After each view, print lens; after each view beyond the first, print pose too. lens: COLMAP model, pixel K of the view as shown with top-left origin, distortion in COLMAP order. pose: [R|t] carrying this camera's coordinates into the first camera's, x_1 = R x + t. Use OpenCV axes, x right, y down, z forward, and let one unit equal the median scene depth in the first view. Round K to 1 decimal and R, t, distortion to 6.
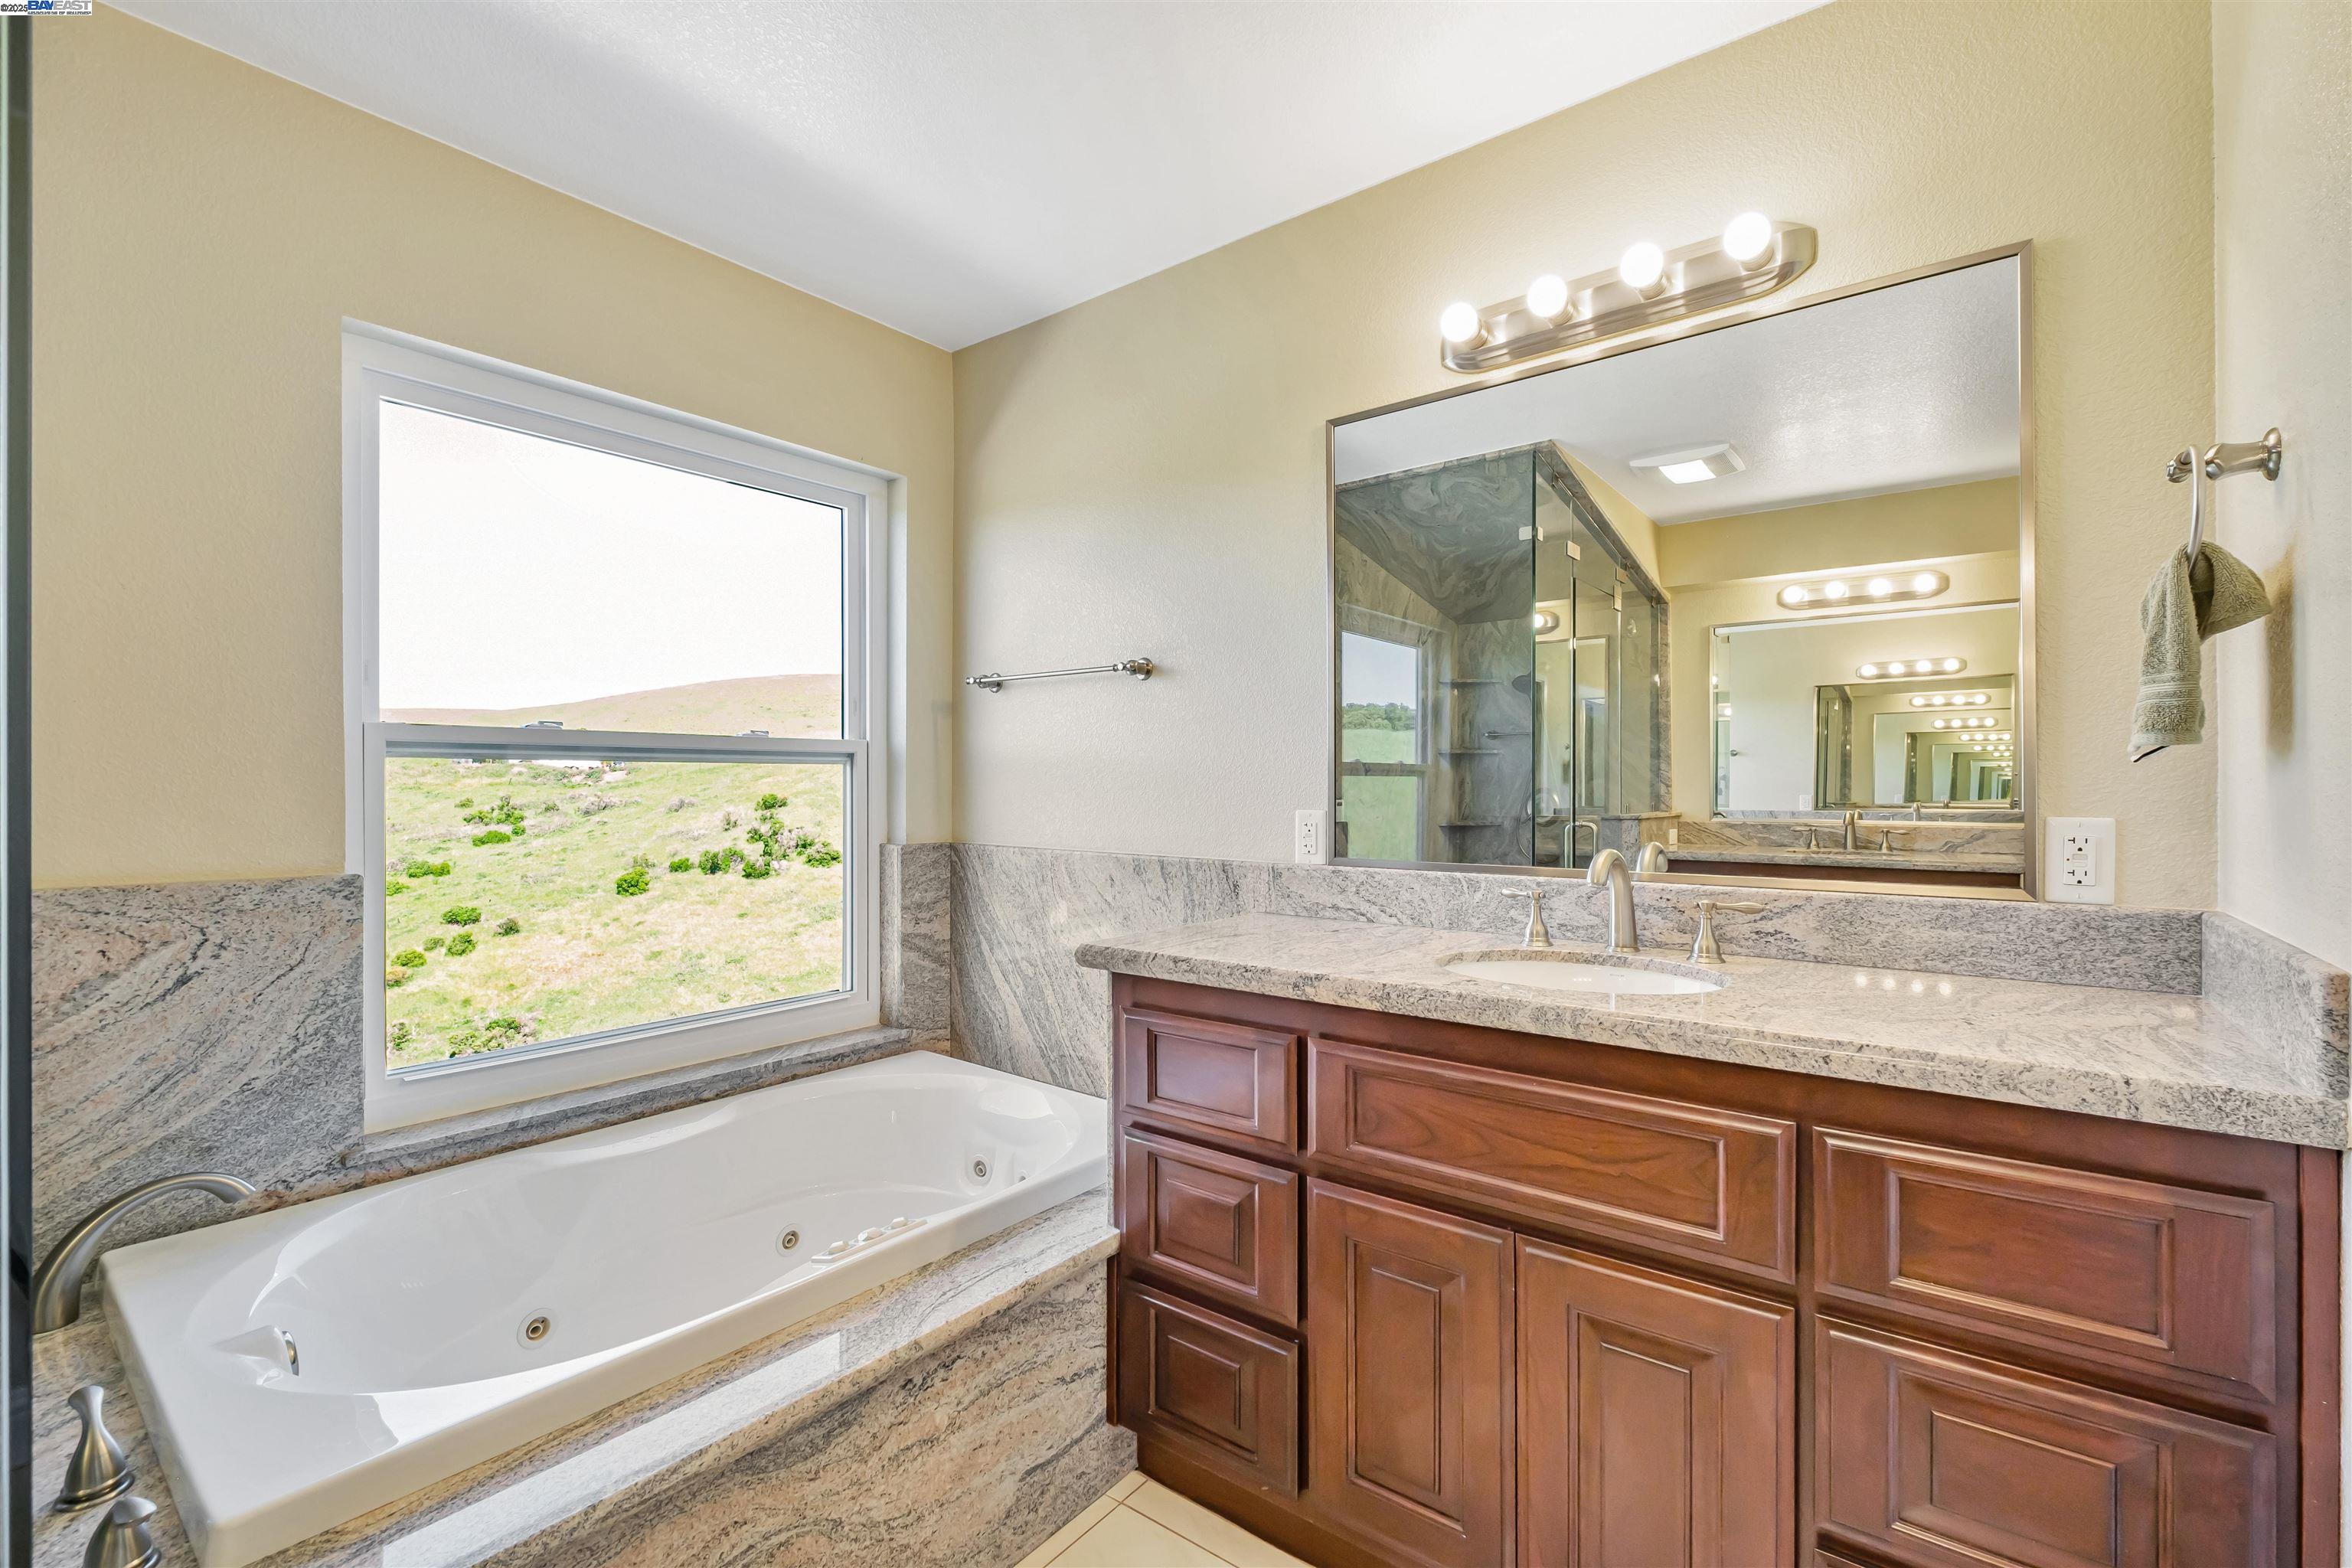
lens RADIAL K [[1035.6, 0, 1193.5], [0, 1035.6, 782.3], [0, 0, 1]] dist [-0.000178, -0.000089]
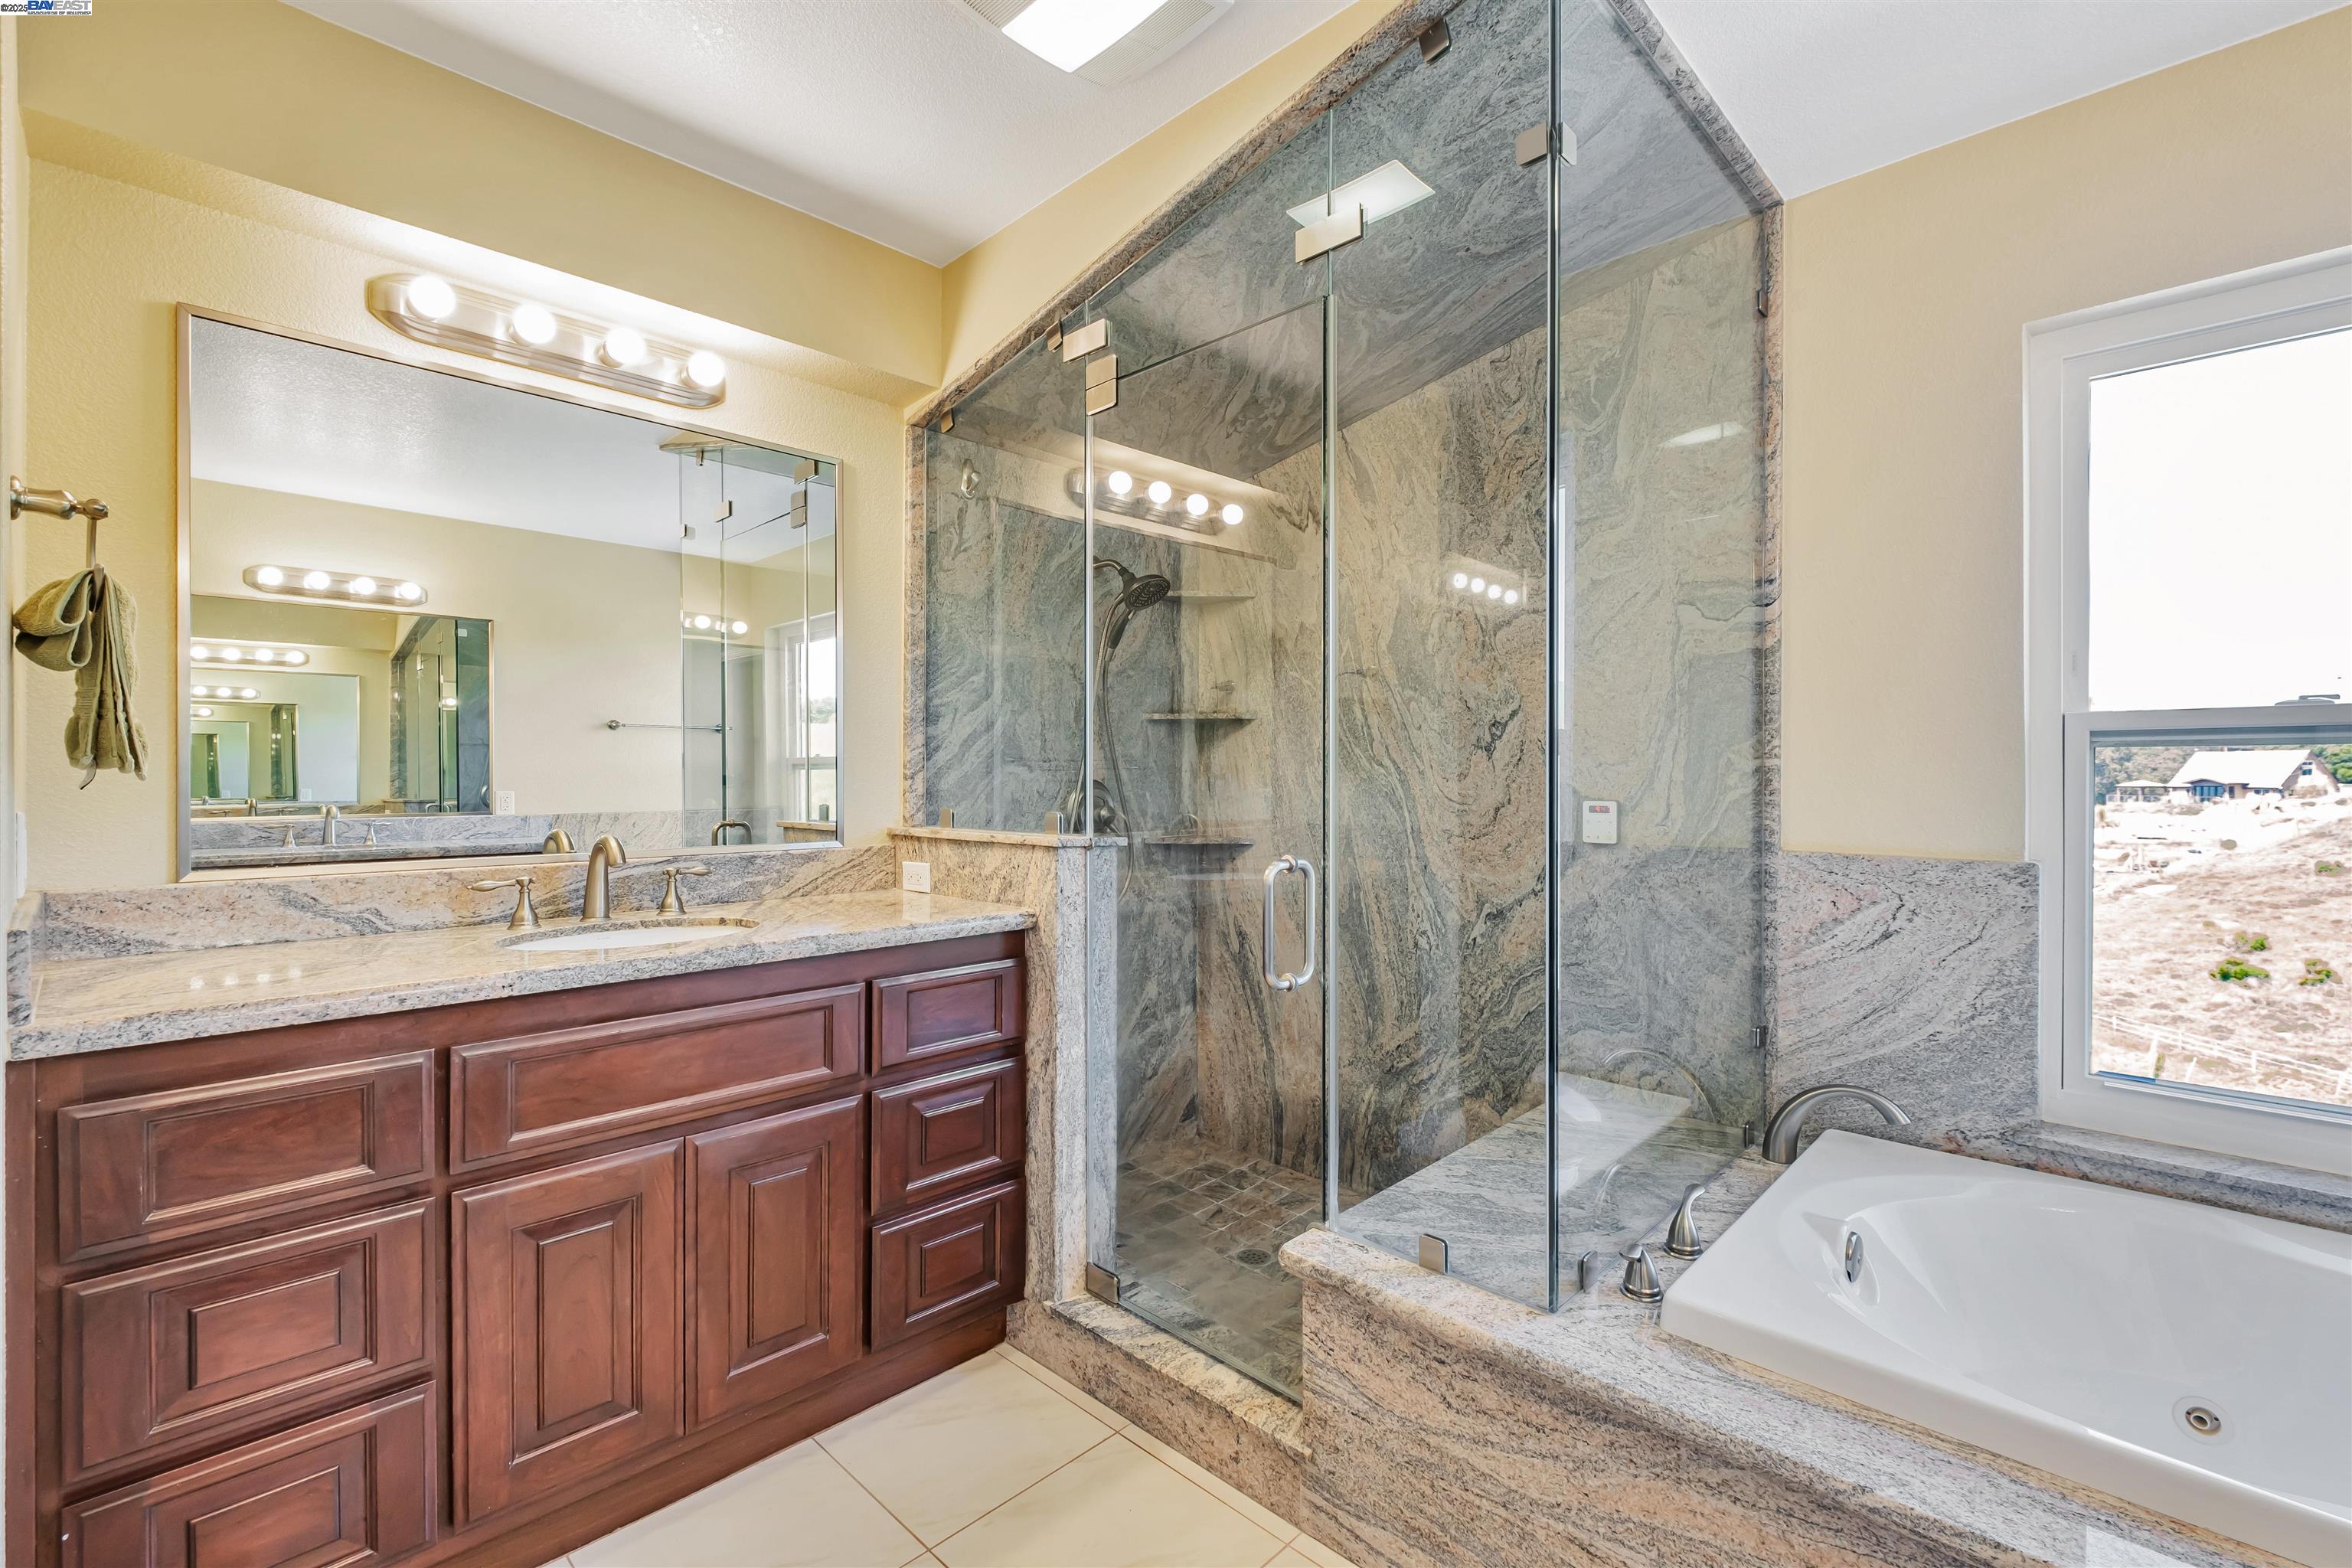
lens RADIAL K [[1035.6, 0, 1194.7], [0, 1035.6, 783.5], [0, 0, 1]] dist [-0.000178, -0.000089]
pose [[-0.104672, 0.004093, -0.994498, 0.312885], [0.000414, 0.999992, 0.004072, 0.005547], [0.994507, 0.000014, -0.104673, 0.295159]]
